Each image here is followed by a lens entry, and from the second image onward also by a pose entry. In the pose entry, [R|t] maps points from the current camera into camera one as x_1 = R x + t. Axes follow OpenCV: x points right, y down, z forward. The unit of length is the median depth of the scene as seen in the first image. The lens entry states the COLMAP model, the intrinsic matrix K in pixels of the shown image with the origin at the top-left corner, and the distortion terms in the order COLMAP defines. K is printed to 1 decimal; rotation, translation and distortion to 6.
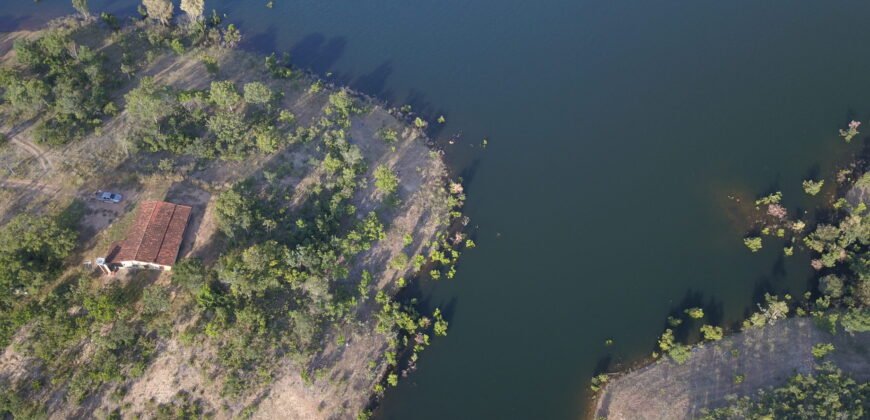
lens RADIAL K [[661.2, 0, 435.0], [0, 661.2, 210.0], [0, 0, 1]] dist [0.035732, -0.068190]
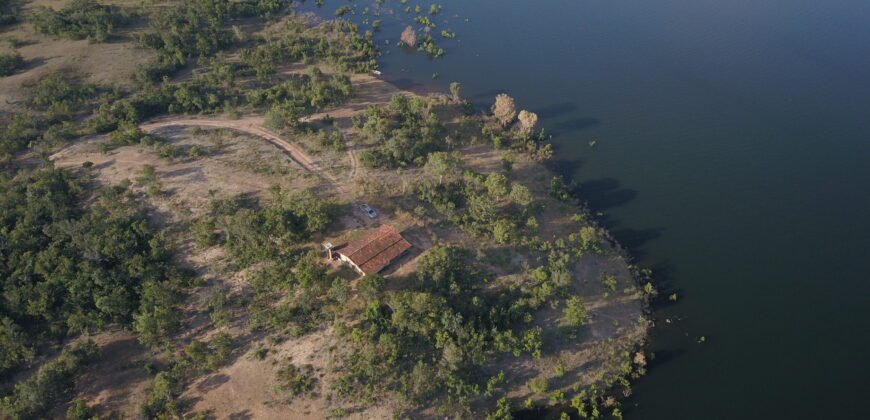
lens RADIAL K [[667.8, 0, 435.0], [0, 667.8, 210.0], [0, 0, 1]] dist [0.087720, -0.001680]
pose [[0.748106, 0.398362, -0.530702, 0.259550], [-0.516493, 0.851676, -0.088780, 0.024210], [0.416620, 0.340521, 0.842896, -0.010851]]
